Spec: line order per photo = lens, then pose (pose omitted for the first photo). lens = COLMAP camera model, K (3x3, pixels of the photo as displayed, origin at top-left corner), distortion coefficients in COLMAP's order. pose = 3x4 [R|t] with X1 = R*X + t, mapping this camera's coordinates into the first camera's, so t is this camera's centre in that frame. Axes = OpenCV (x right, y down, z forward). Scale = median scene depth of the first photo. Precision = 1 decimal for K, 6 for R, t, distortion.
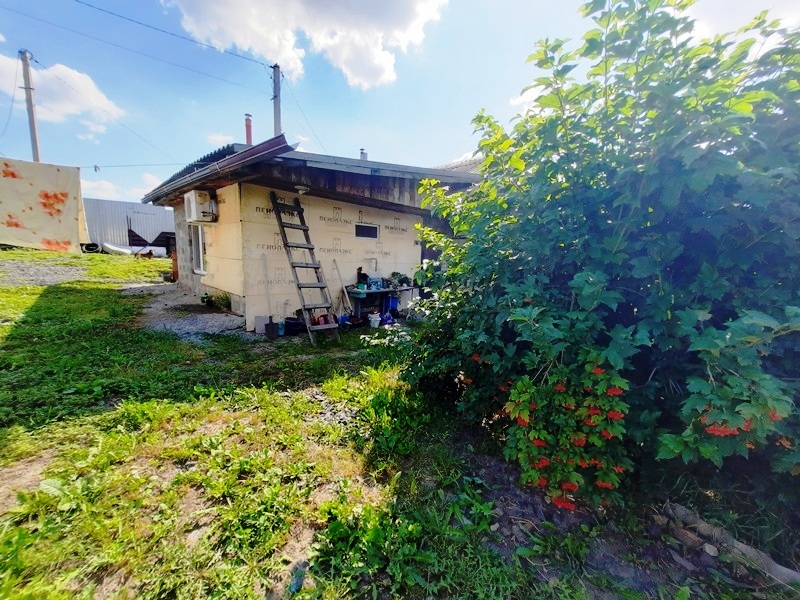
lens RADIAL K [[317.0, 0, 393.6], [0, 317.0, 305.3], [0, 0, 1]] dist [-0.020595, 0.000547]
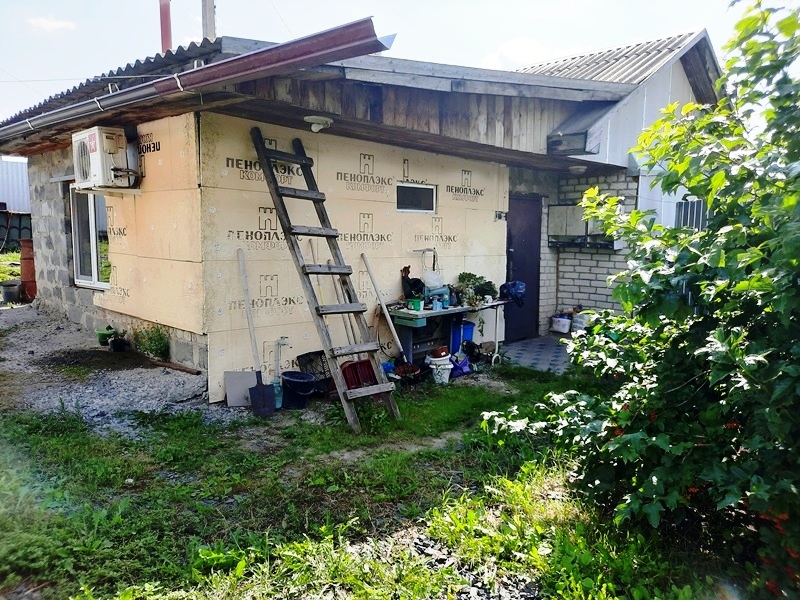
lens RADIAL K [[588.5, 0, 402.8], [0, 588.5, 300.9], [0, 0, 1]] dist [0.029643, -0.027422]
pose [[0.999469, -0.028378, 0.016016, -0.160098], [0.029005, 0.998764, -0.040361, -0.031920], [-0.014850, 0.040804, 0.999057, 0.046496]]
